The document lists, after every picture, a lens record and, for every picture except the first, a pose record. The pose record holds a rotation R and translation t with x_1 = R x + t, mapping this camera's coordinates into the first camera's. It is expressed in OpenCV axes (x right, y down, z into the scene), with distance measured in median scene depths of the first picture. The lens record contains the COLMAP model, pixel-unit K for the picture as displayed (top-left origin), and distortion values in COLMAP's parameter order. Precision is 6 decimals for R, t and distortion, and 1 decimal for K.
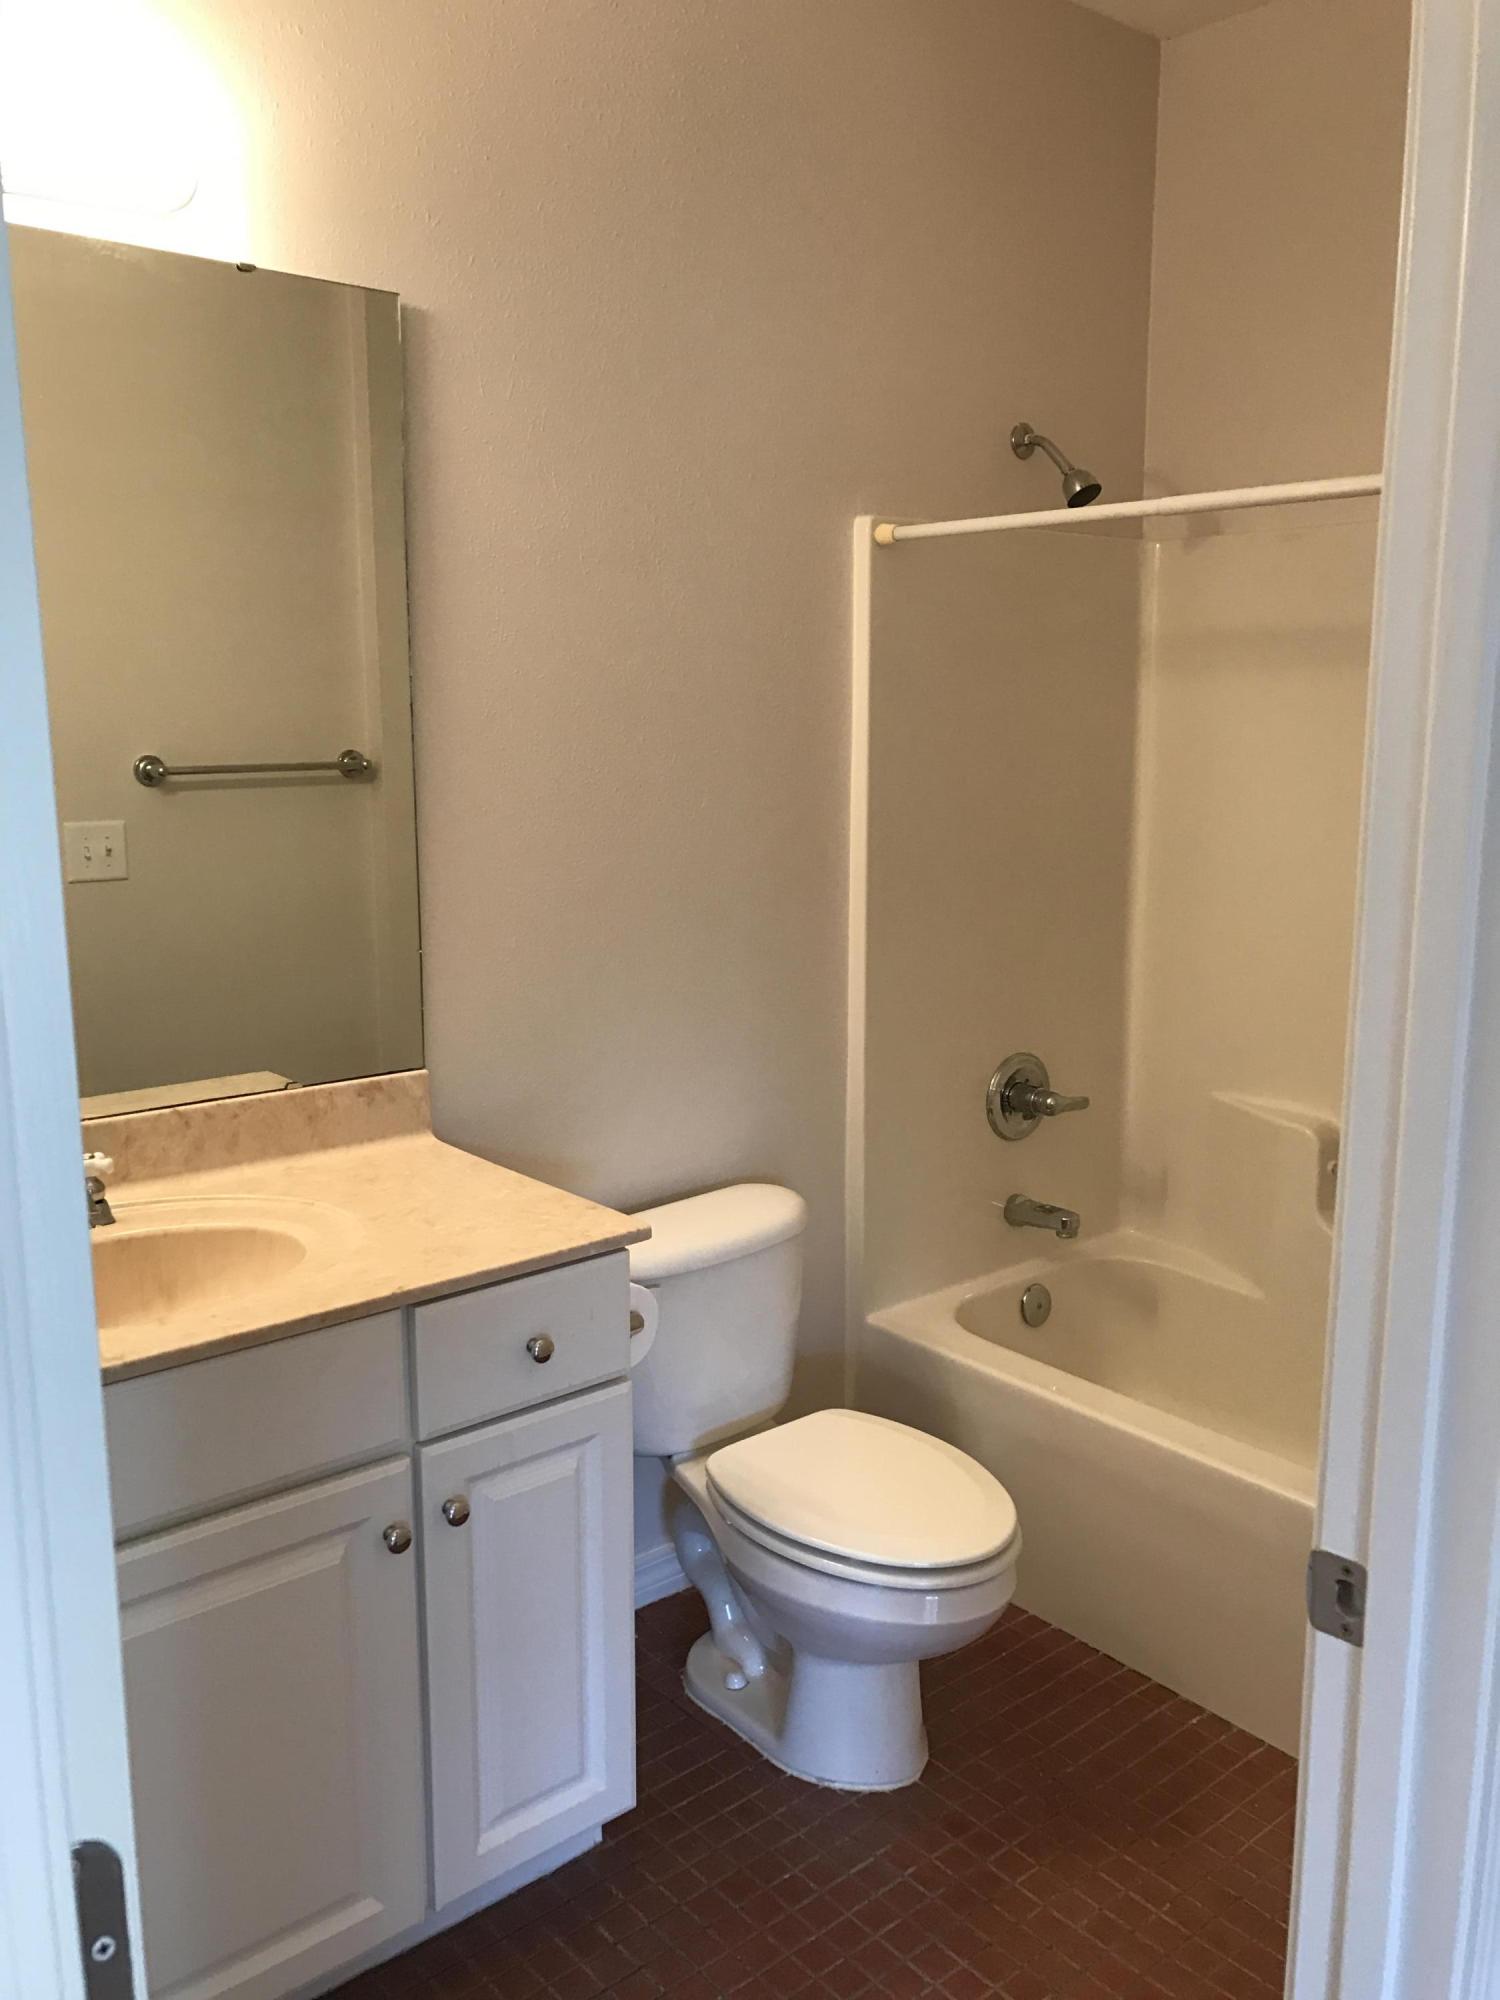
lens RADIAL K [[1663.1, 0, 746.7], [0, 1663.1, 1002.7], [0, 0, 1]] dist [0.005003, 0.014147]
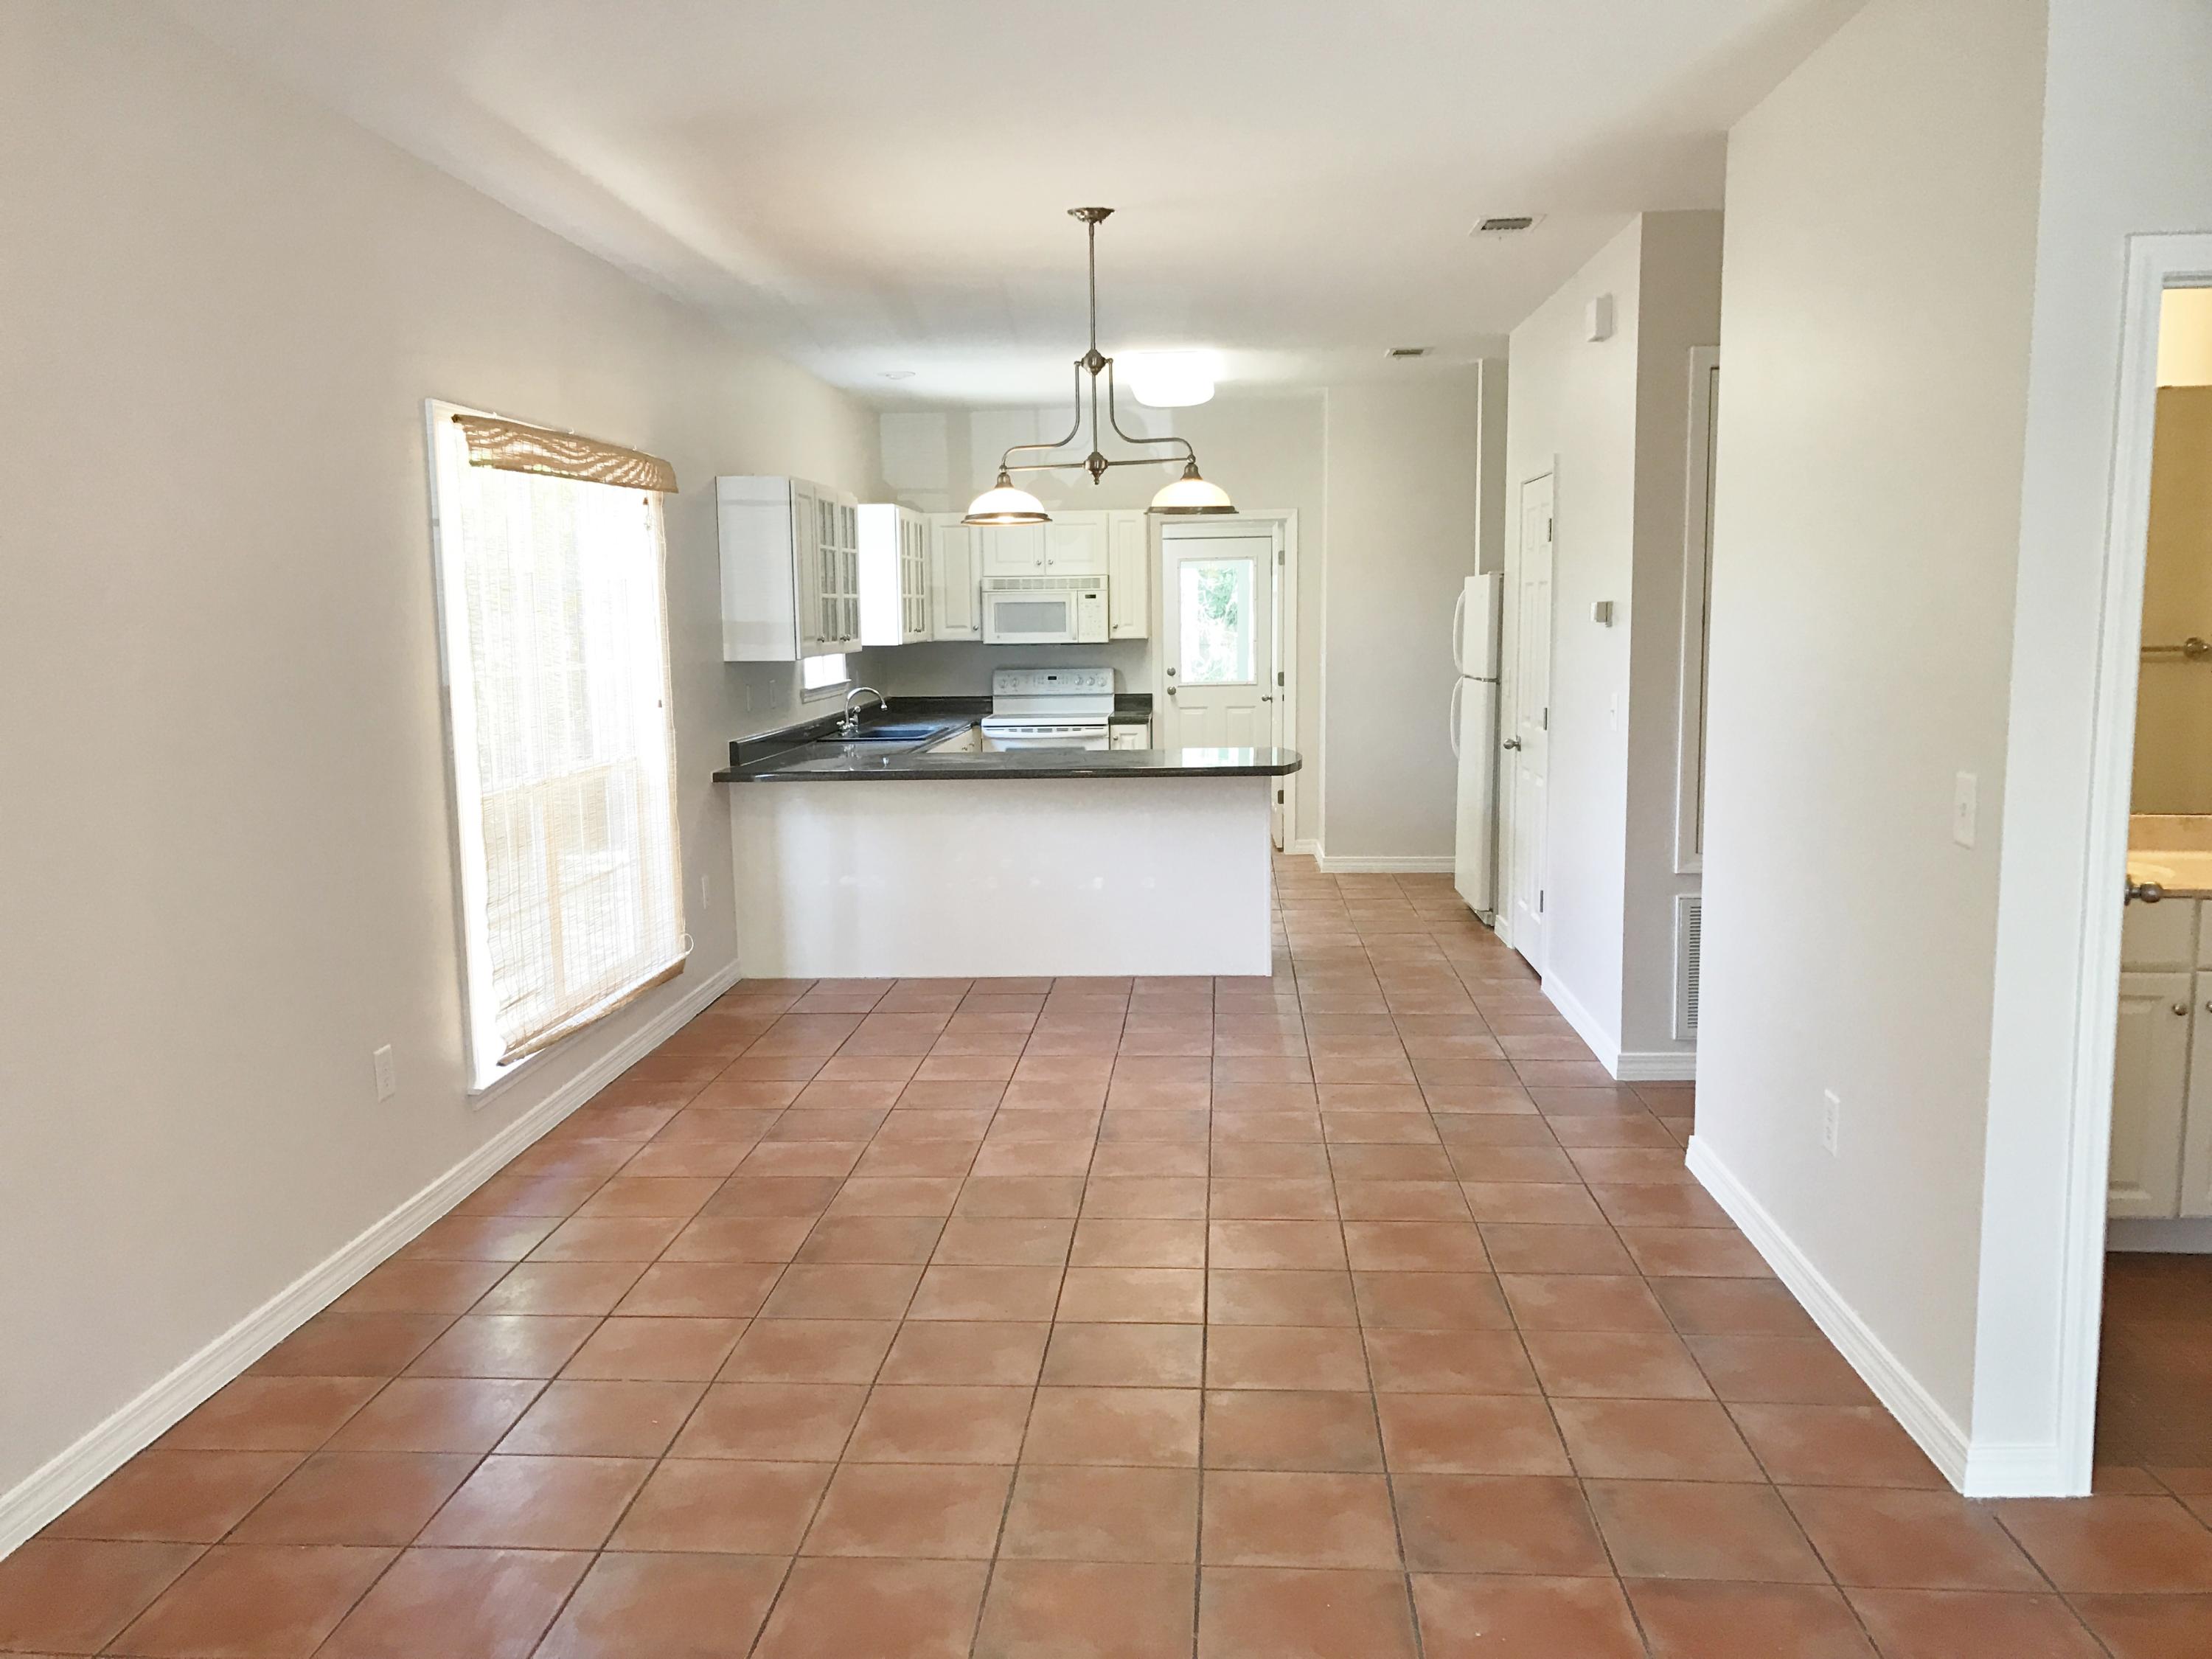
lens RADIAL K [[1839.4, 0, 1087.6], [0, 1839.4, 839.7], [0, 0, 1]] dist [0.005003, 0.014147]
pose [[0.719861, 0.078968, -0.689612, 0.331403], [-0.112432, 0.993653, -0.003579, 0.238851], [0.684952, 0.080111, 0.724171, -1.408677]]
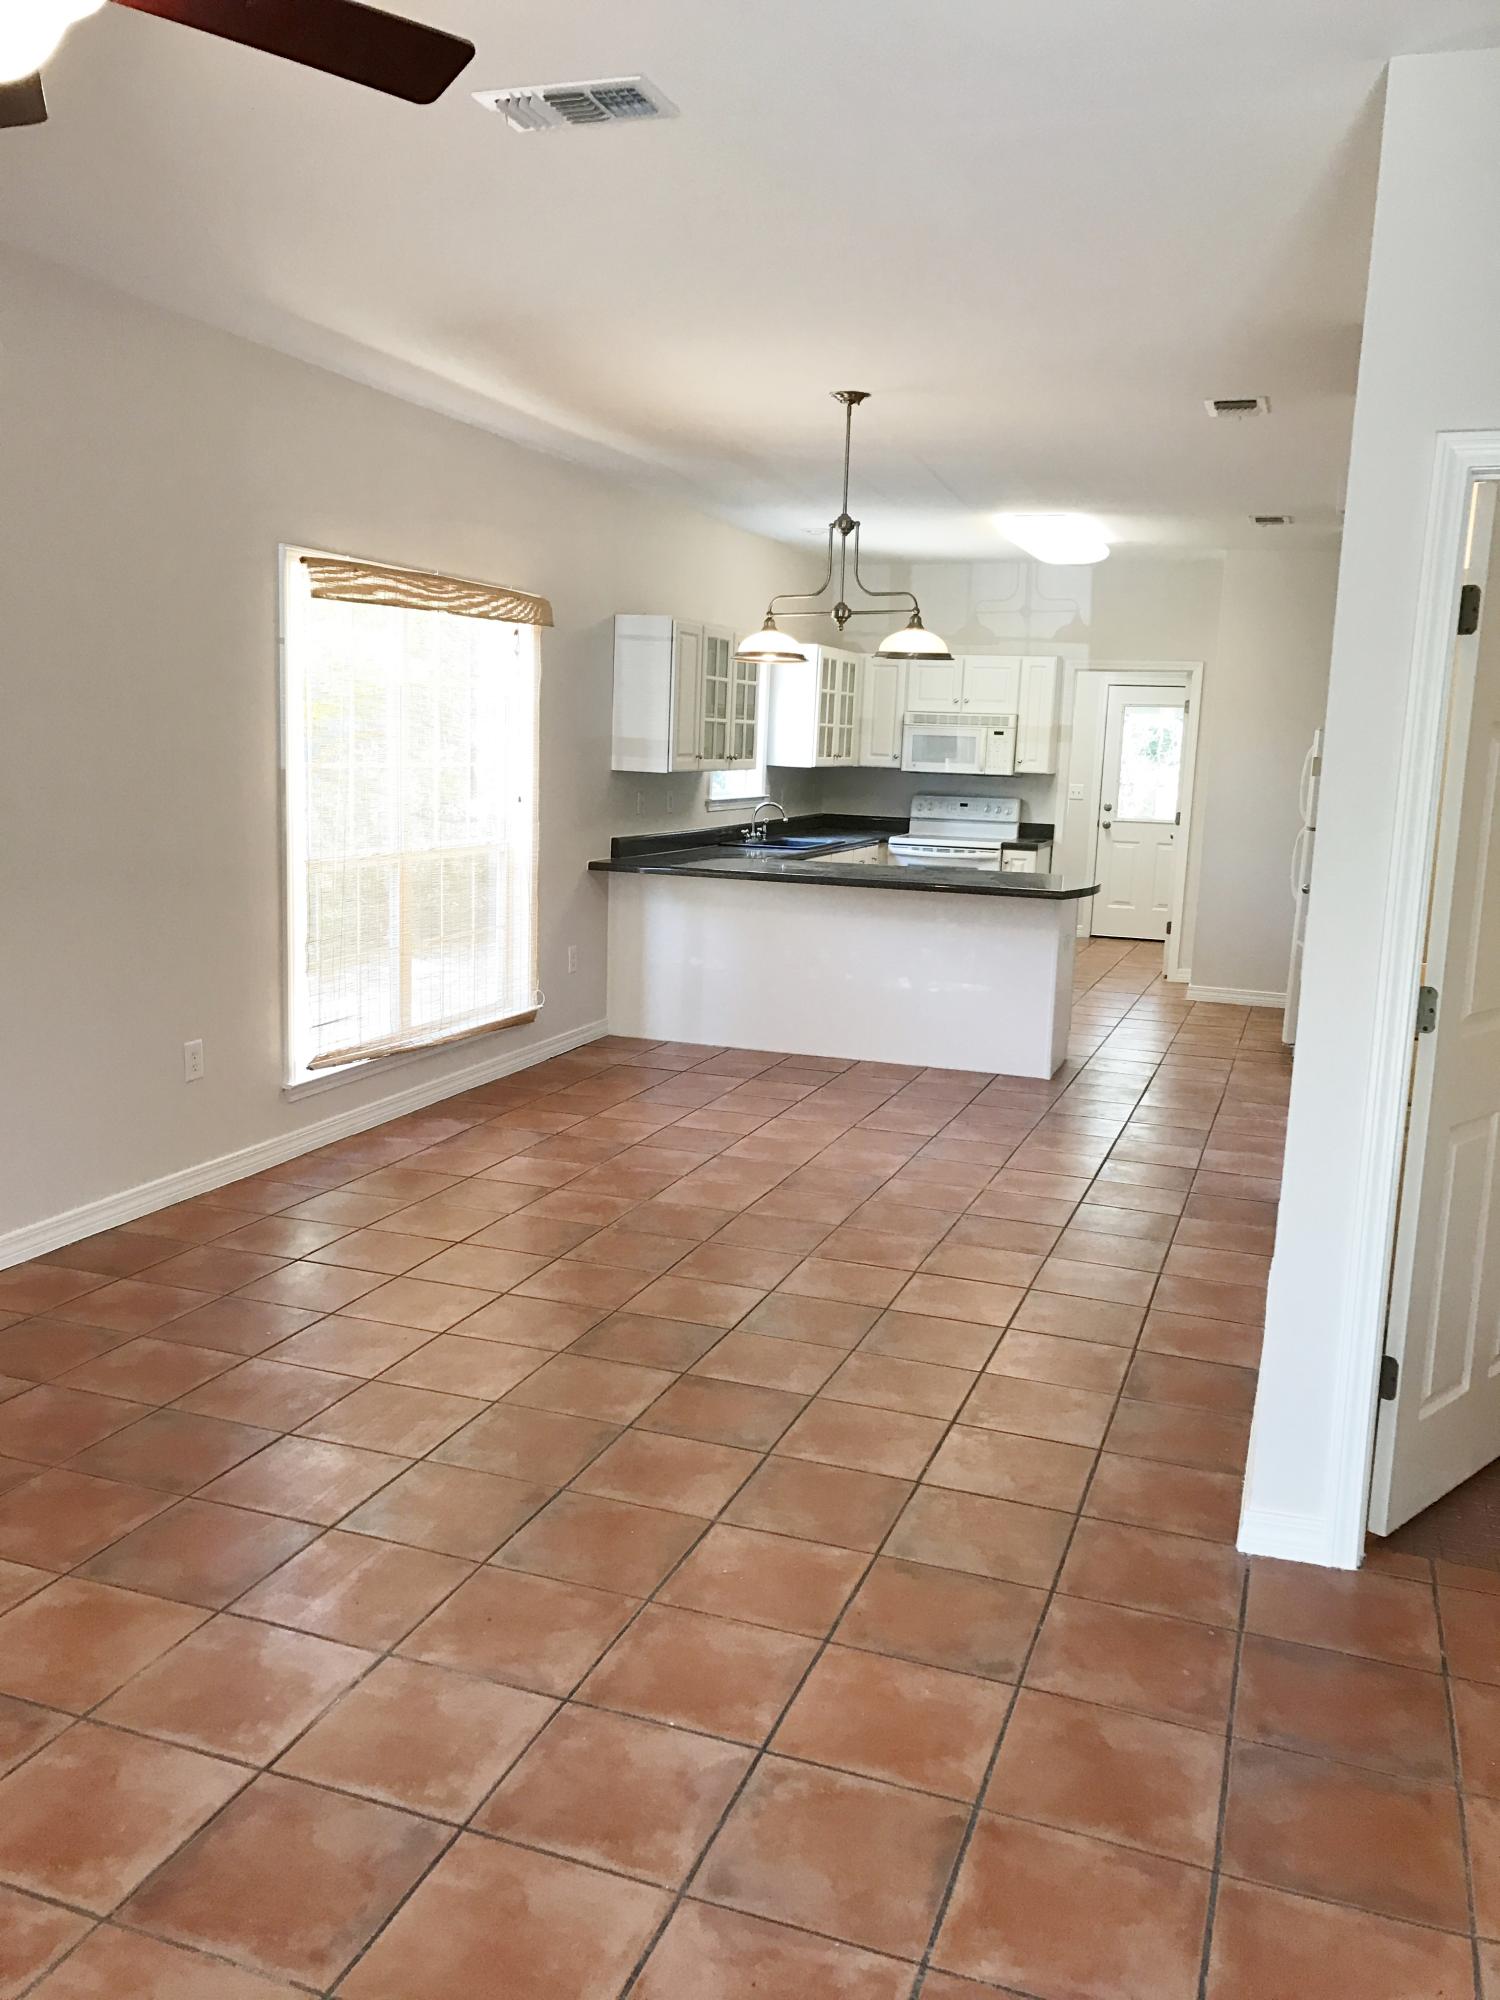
lens RADIAL K [[1663.1, 0, 734.6], [0, 1663.1, 990.5], [0, 0, 1]] dist [0.005003, 0.014147]
pose [[0.507150, 0.152880, -0.848190, 0.851464], [-0.193830, 0.979162, 0.060592, 0.173413], [0.839779, 0.133676, 0.526215, -1.047187]]
